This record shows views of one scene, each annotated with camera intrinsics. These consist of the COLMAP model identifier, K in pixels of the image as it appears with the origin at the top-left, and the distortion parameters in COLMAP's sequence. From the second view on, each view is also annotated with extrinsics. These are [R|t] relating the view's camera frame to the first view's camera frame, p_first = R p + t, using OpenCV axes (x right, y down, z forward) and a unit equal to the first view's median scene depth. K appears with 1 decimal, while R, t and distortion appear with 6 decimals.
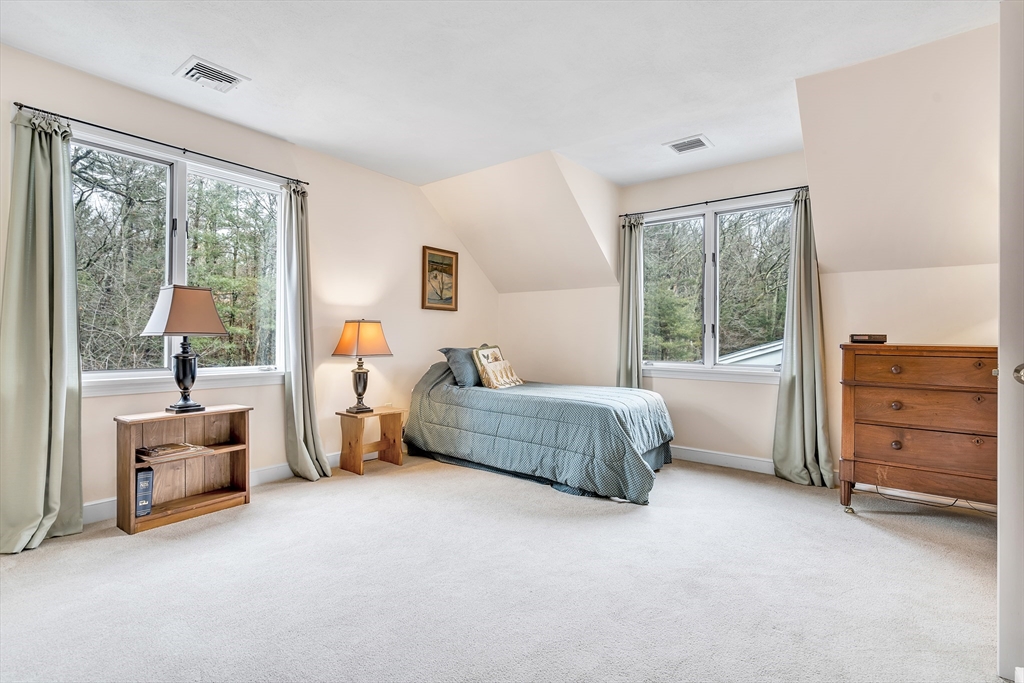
lens RADIAL K [[471.6, 0, 512.0], [0, 471.6, 341.5], [0, 0, 1]] dist [-0.000018, 0.000690]
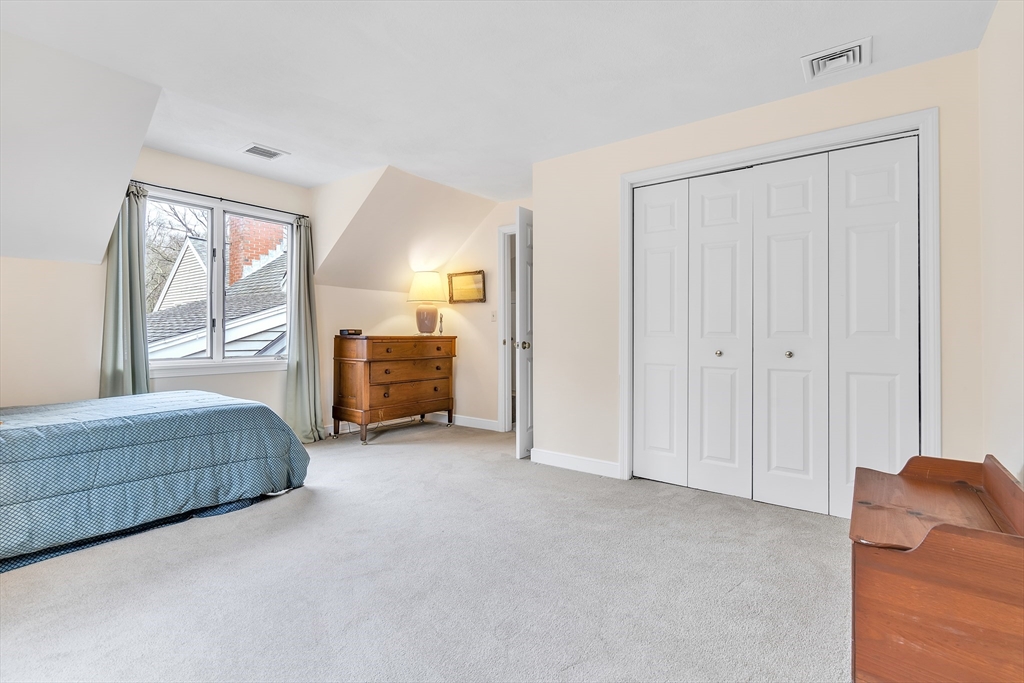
lens RADIAL K [[468.2, 0, 499.8], [0, 468.2, 337.9], [0, 0, 1]] dist [-0.001486, -0.000023]
pose [[0.015193, -0.021061, 0.999663, -0.722824], [0.007178, 0.999755, 0.020954, -0.015431], [-0.999859, 0.006858, 0.015340, 0.475538]]
